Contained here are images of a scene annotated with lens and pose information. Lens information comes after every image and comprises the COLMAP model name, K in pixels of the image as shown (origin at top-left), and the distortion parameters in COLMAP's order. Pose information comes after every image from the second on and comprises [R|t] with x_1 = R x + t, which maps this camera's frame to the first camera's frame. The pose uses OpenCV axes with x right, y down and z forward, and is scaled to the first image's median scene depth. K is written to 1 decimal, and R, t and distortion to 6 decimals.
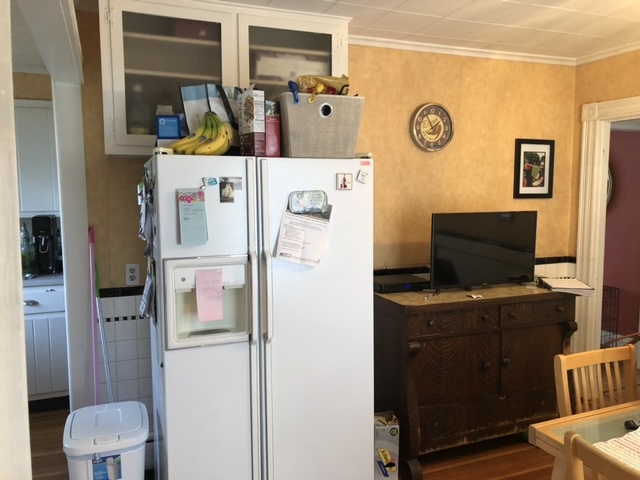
lens RADIAL K [[525.0, 0, 320.0], [0, 525.0, 240.0], [0, 0, 1]] dist [0.021344, -0.009296]
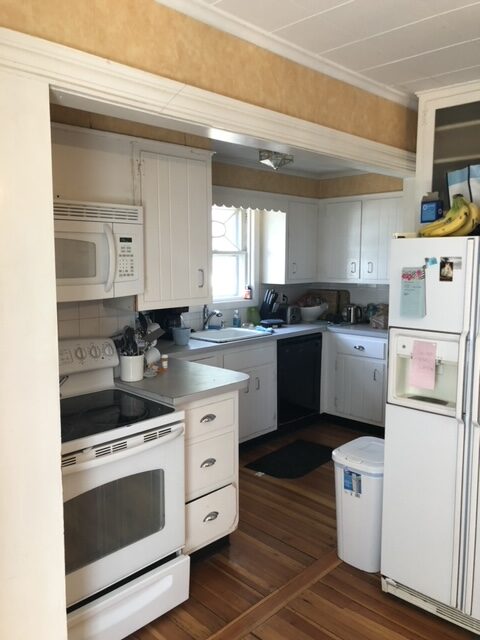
lens RADIAL K [[525.0, 0, 235.8], [0, 525.0, 315.5], [0, 0, 1]] dist [0.021344, -0.009296]
pose [[0.398559, 0.105128, -0.911098, 0.479024], [-0.089147, 0.993145, 0.075598, -0.034898], [0.912800, 0.051092, 0.405199, 0.147123]]
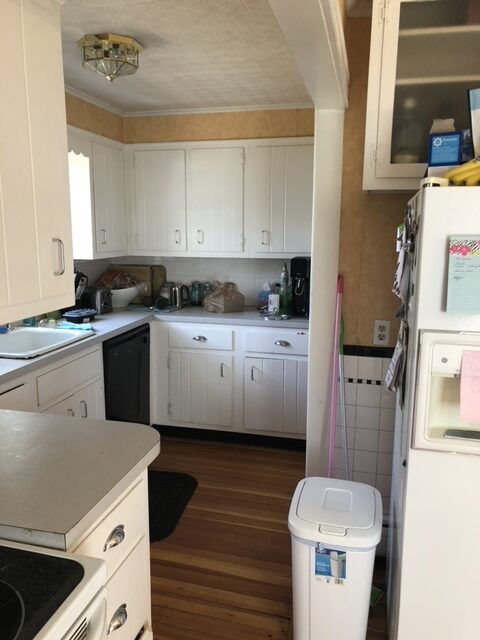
lens RADIAL K [[523.3, 0, 236.5], [0, 523.3, 320.1], [0, 0, 1]] dist [0.027149, -0.014148]
pose [[0.805993, 0.111844, -0.581263, -0.056440], [-0.065209, 0.992787, 0.100607, -0.026286], [0.588322, -0.043185, 0.807473, 0.182723]]
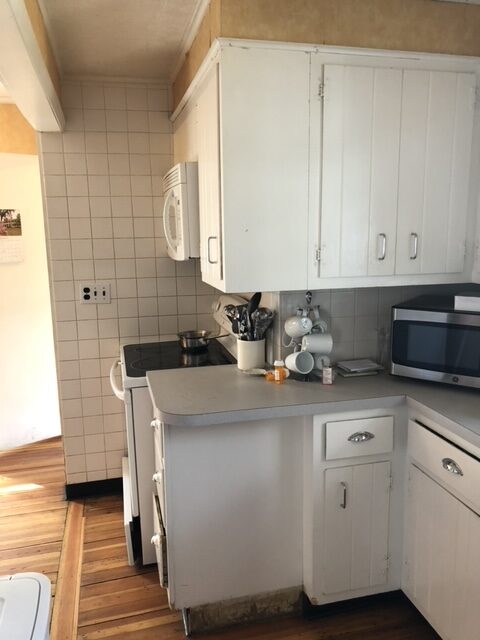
lens RADIAL K [[525.0, 0, 235.8], [0, 525.0, 315.5], [0, 0, 1]] dist [0.021344, -0.009296]
pose [[-0.990740, -0.008013, 0.135535, -0.609330], [0.028087, 0.964567, 0.262338, -0.120870], [-0.132835, 0.263716, -0.955410, 1.173855]]
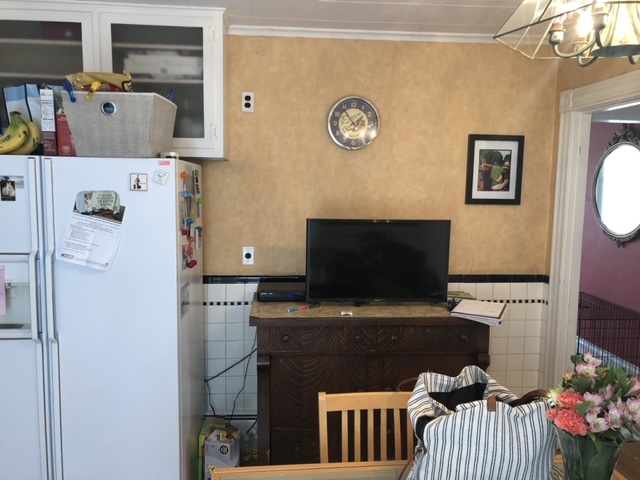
lens RADIAL K [[523.3, 0, 324.5], [0, 523.3, 240.7], [0, 0, 1]] dist [0.027149, -0.014148]
pose [[0.957283, 0.050276, -0.284747, 0.539666], [-0.046973, 0.998726, 0.018424, -0.032297], [0.285310, -0.004261, 0.958426, 0.150312]]
